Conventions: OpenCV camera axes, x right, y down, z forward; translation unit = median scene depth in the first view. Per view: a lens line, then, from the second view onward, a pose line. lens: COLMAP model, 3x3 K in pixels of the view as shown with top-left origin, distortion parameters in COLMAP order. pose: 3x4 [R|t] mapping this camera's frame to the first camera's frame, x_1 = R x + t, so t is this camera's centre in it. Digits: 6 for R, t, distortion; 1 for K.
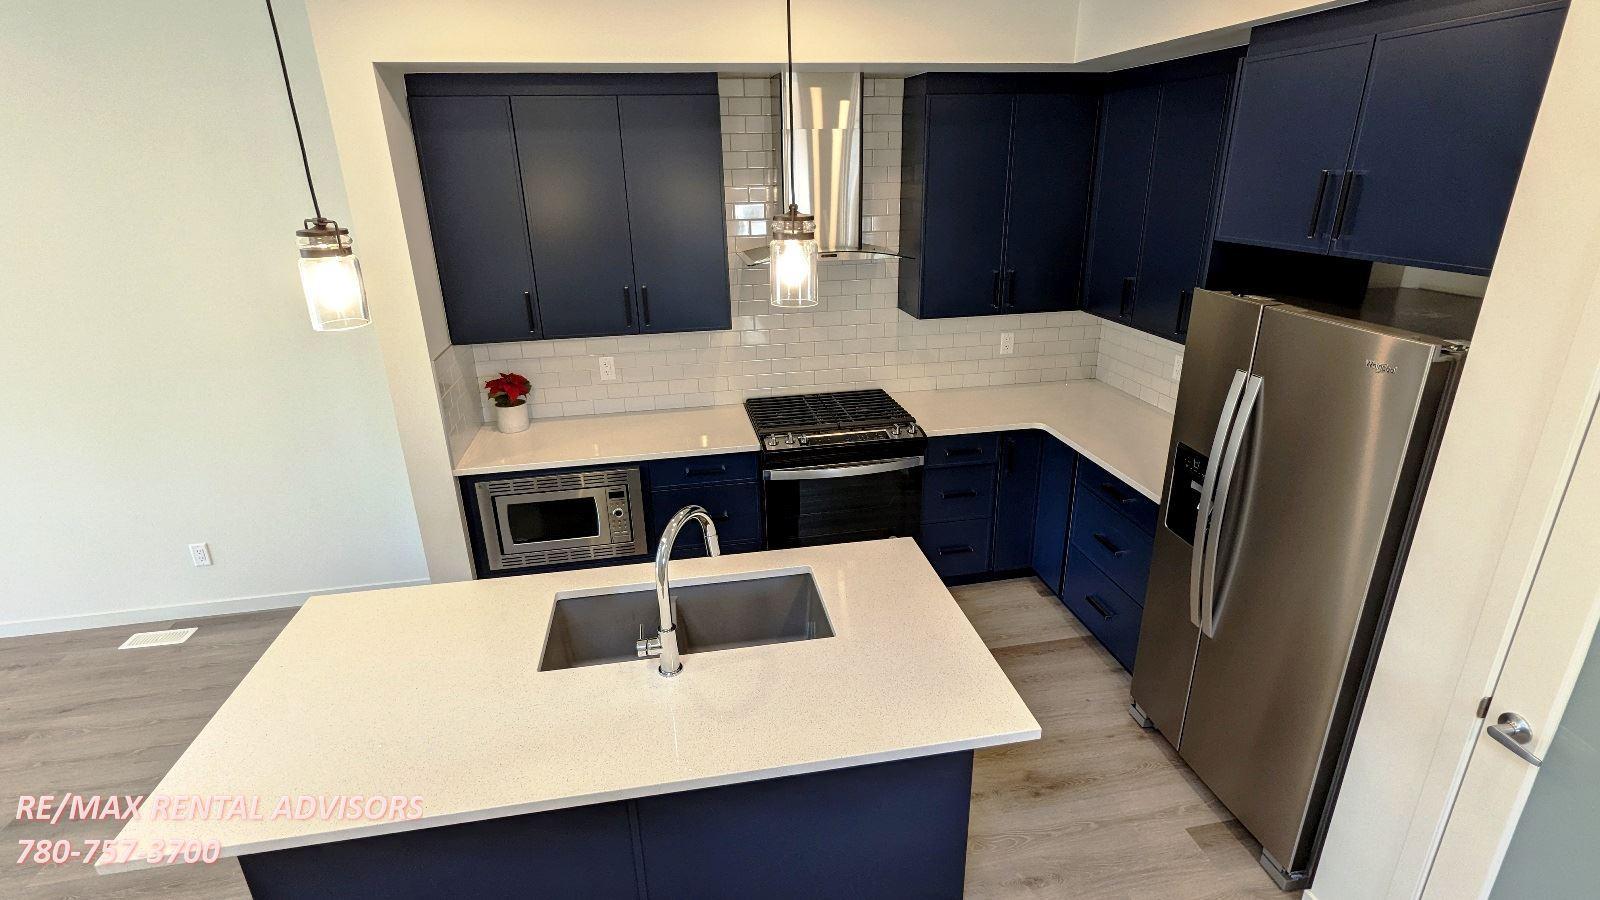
lens RADIAL K [[771.8, 0, 800.0], [0, 771.8, 450.0], [0, 0, 1]] dist [0.002123, -0.000580]
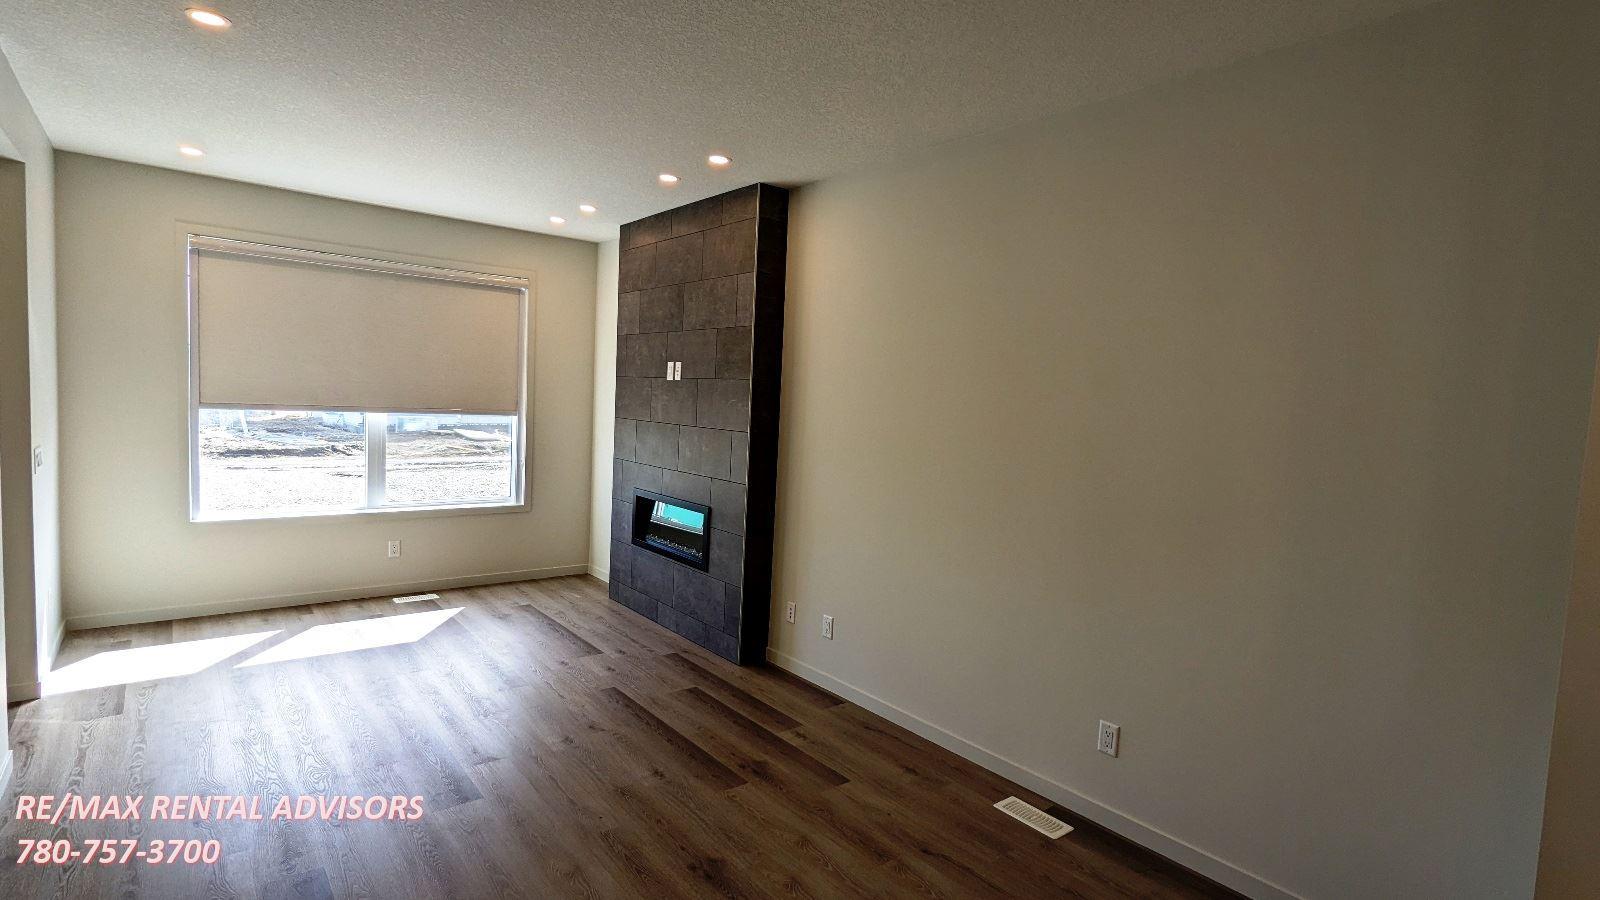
lens RADIAL K [[771.8, 0, 800.0], [0, 771.8, 450.0], [0, 0, 1]] dist [0.002123, -0.000580]
pose [[0.474501, 0.104532, -0.874026, -0.313671], [-0.362644, 0.927961, -0.085894, 0.052228], [0.802084, 0.357717, 0.478226, 0.317230]]
